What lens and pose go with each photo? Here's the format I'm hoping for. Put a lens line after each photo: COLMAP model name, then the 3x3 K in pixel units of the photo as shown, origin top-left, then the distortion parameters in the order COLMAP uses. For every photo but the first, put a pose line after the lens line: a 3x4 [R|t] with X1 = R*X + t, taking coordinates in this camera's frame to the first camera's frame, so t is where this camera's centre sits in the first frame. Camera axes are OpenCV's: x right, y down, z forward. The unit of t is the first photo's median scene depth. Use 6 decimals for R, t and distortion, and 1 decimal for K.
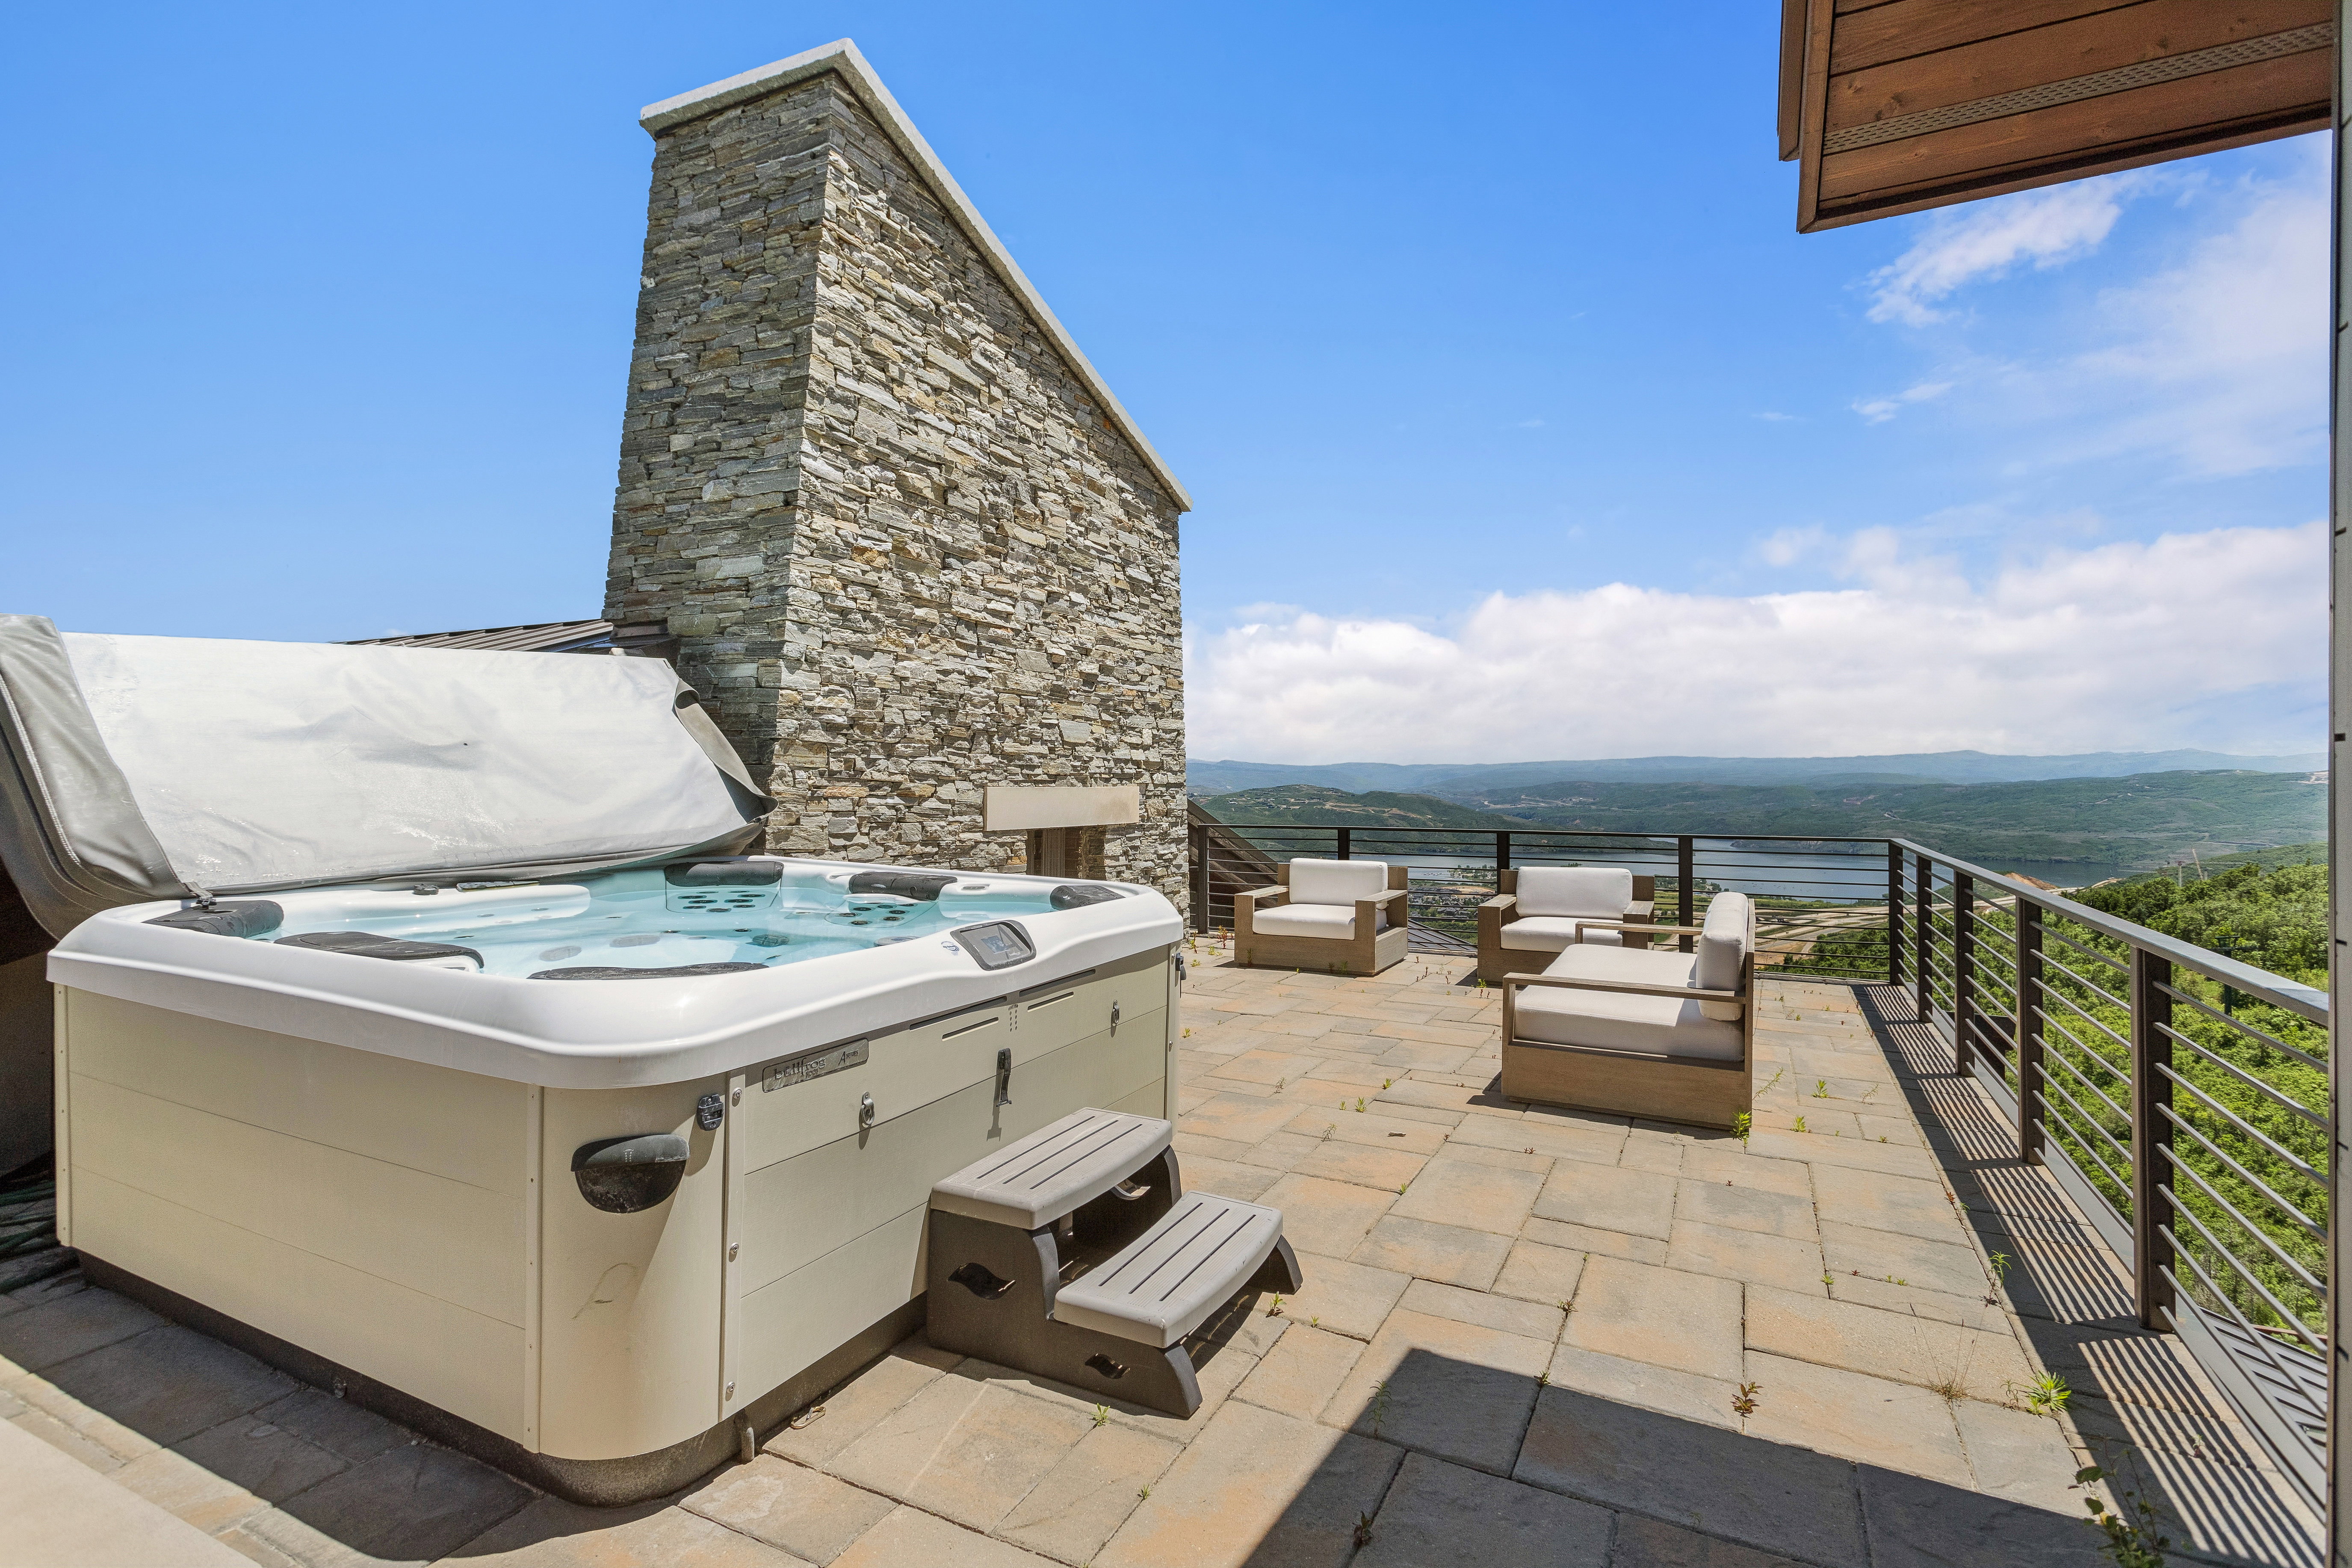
lens RADIAL K [[1125.1, 0, 1154.6], [0, 1125.1, 797.9], [0, 0, 1]] dist [0.005750, 0.002403]
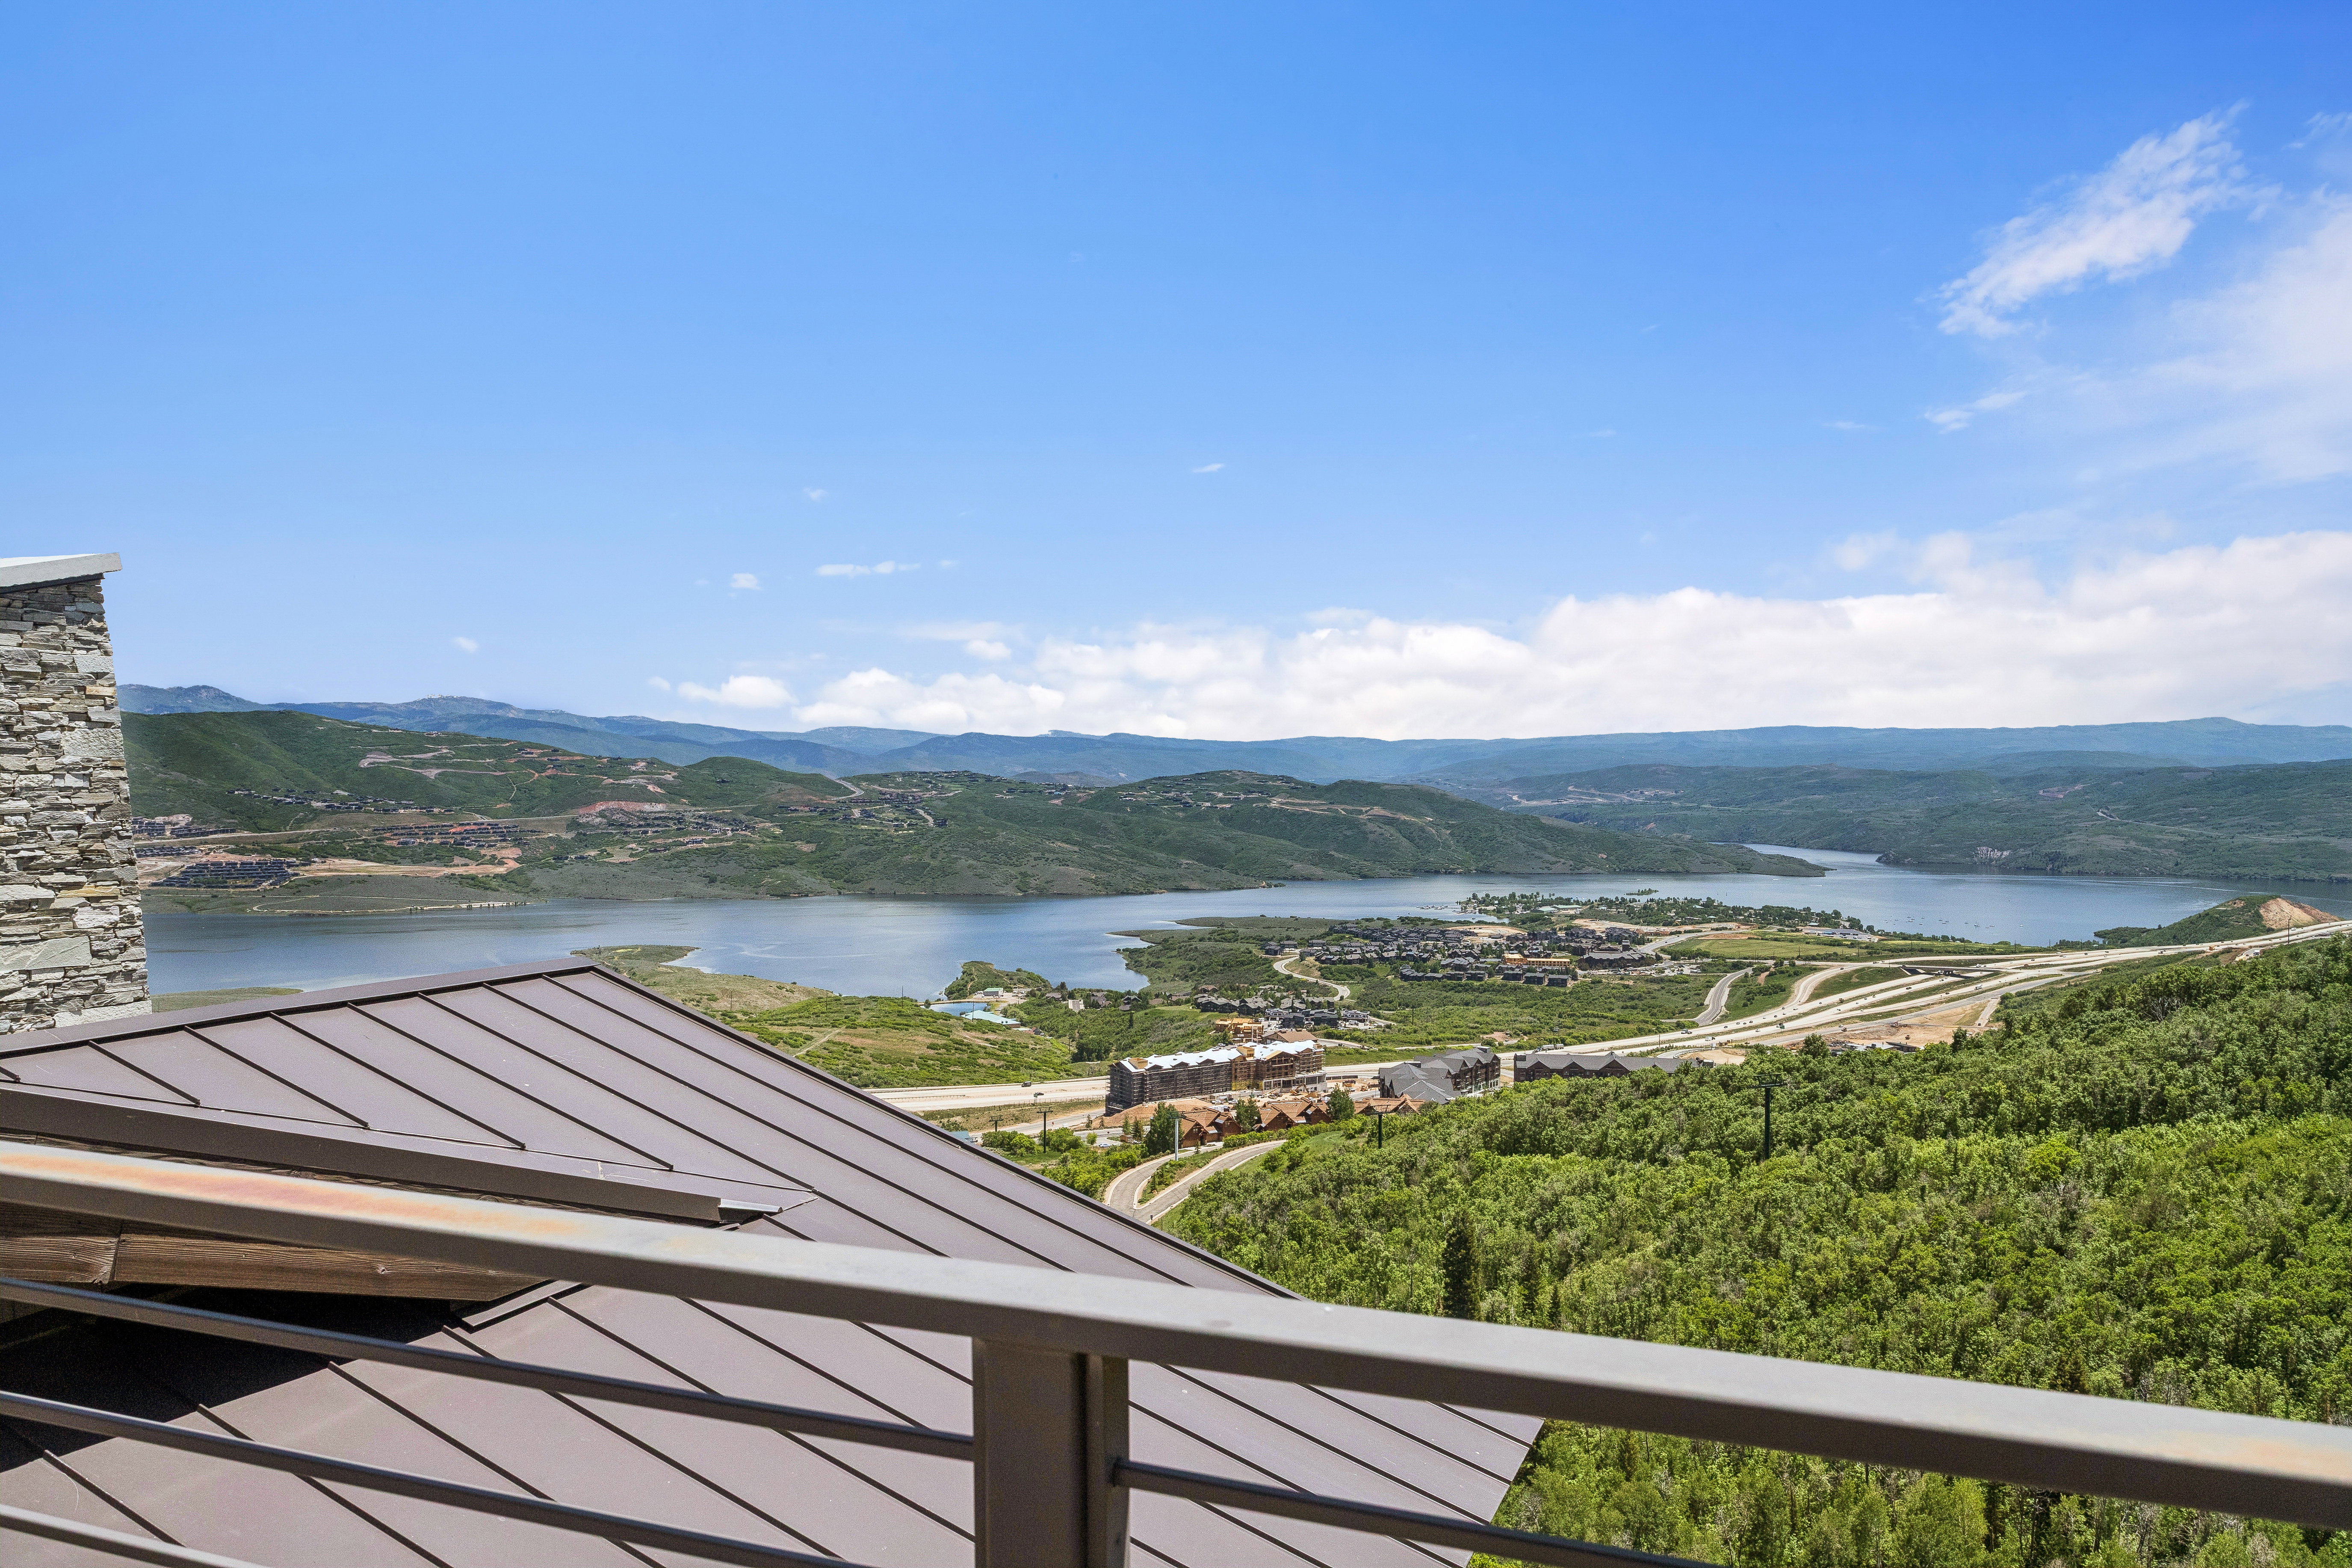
lens RADIAL K [[1794.2, 0, 1173.7], [0, 1794.2, 808.3], [0, 0, 1]] dist [-0.005018, 0.025345]
pose [[0.995149, -0.003536, 0.098313, -0.182542], [0.002574, 0.999948, 0.009903, -0.020559], [-0.098343, -0.009602, 0.995106, -0.470951]]
